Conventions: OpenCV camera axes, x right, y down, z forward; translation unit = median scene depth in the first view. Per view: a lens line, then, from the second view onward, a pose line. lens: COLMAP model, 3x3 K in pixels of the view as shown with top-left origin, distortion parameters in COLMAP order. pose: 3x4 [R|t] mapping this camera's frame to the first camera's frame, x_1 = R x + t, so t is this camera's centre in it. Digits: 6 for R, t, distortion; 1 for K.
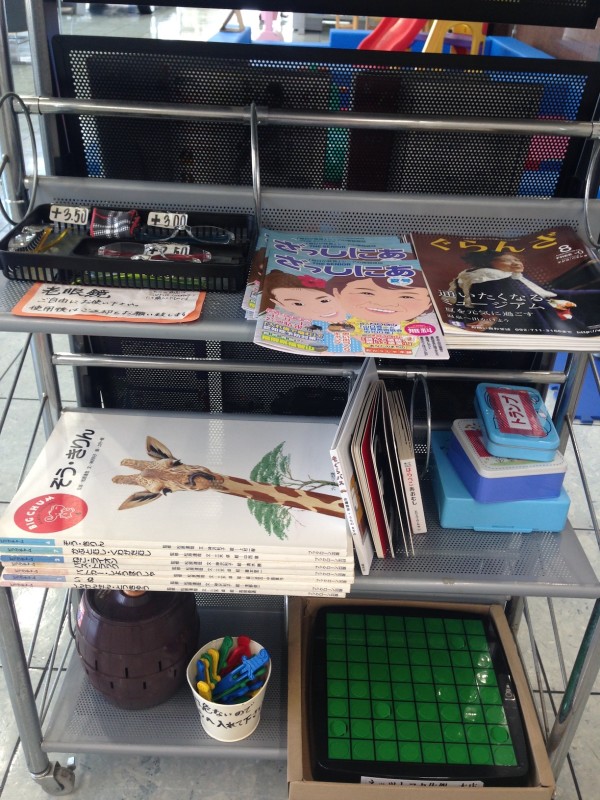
lens RADIAL K [[742.6, 0, 301.0], [0, 742.6, 399.6], [0, 0, 1]] dist [0.066345, 0.000000]
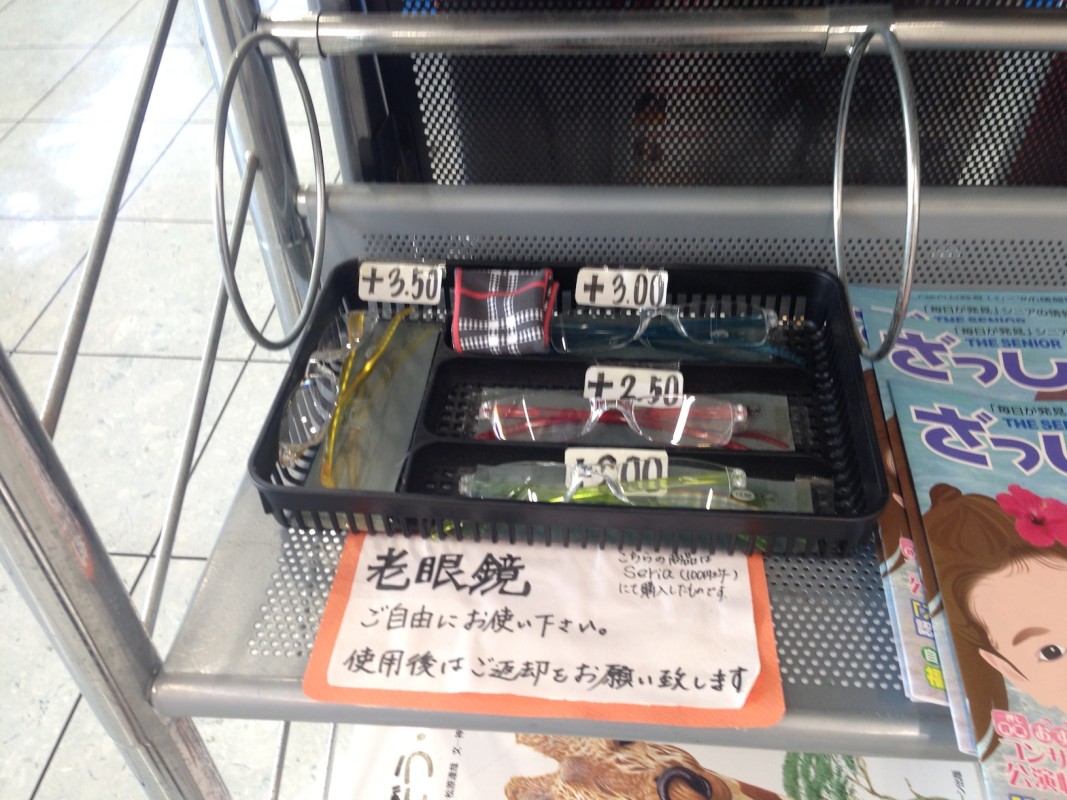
lens RADIAL K [[990.5, 0, 534.1], [0, 990.5, 401.4], [0, 0, 1]] dist [0.066345, 0.000000]
pose [[0.992963, -0.004871, -0.118329, -0.161848], [0.028560, 0.979514, 0.199342, -0.292823], [0.114934, -0.201318, 0.972760, 0.426494]]
